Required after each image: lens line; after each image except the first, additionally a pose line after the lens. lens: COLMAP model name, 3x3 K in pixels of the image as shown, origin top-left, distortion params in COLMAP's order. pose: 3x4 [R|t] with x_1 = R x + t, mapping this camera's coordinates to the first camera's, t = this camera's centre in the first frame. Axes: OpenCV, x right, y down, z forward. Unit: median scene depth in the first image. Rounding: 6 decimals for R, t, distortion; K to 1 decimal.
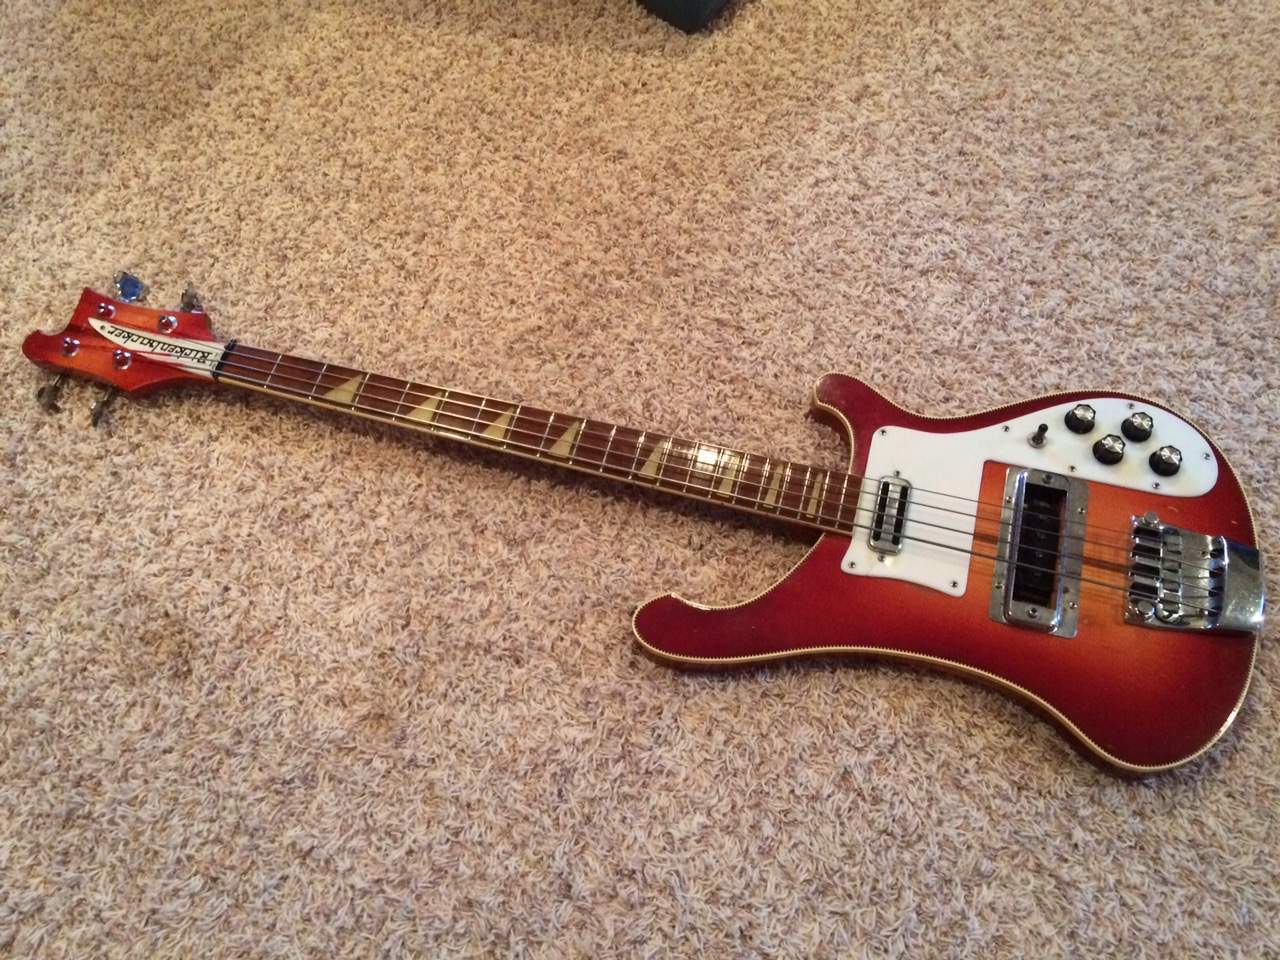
lens RADIAL K [[1078.8, 0, 640.0], [0, 1078.8, 480.0], [0, 0, 1]] dist [0.092848, -0.183808]
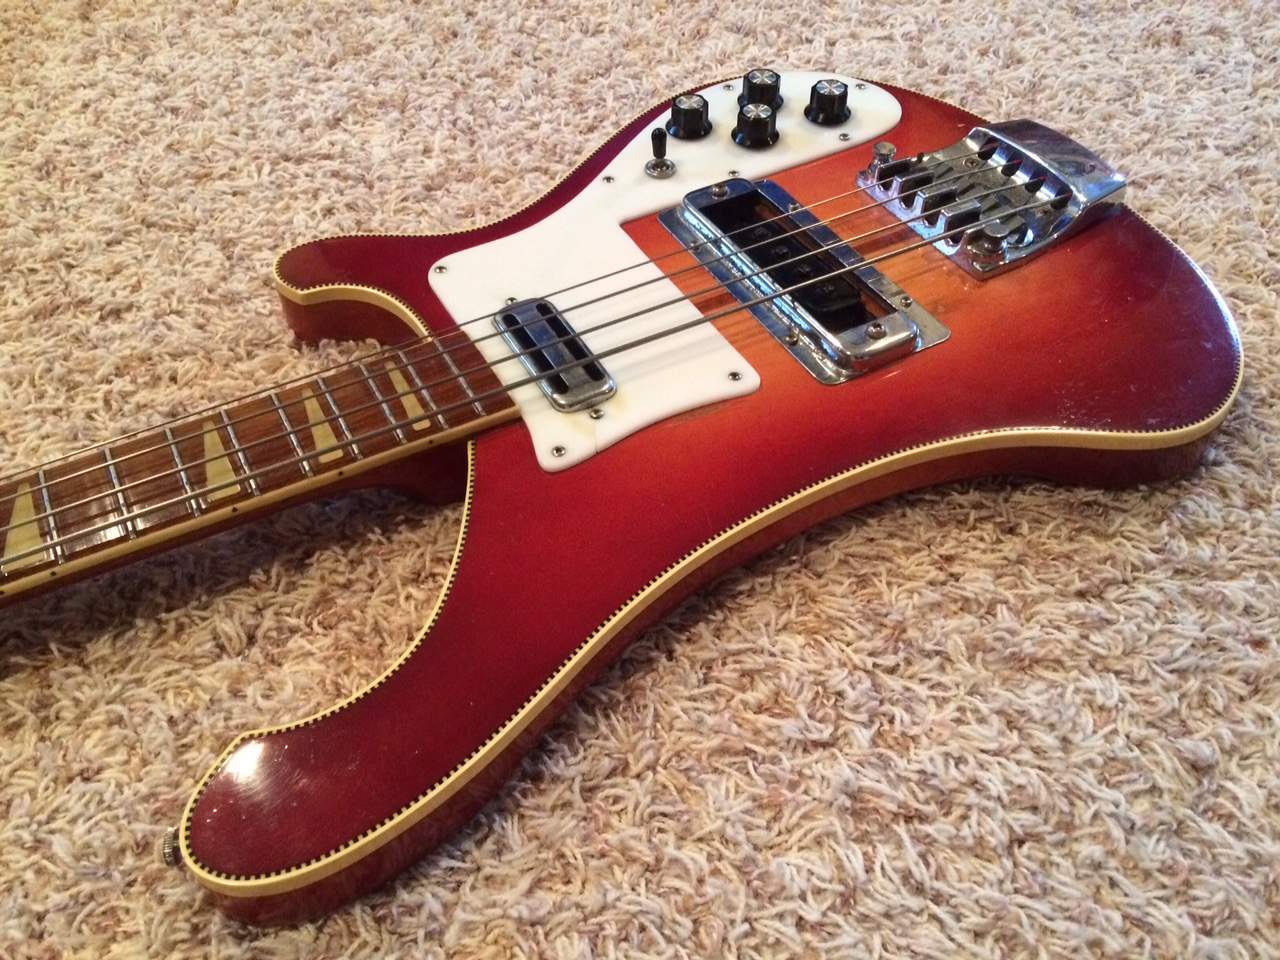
lens RADIAL K [[1078.8, 0, 640.0], [0, 1078.8, 480.0], [0, 0, 1]] dist [0.092848, -0.183808]
pose [[0.716940, -0.480538, 0.505054, -0.020376], [0.606154, 0.787544, -0.111140, 0.160066], [-0.344345, 0.385821, 0.855902, 0.588518]]
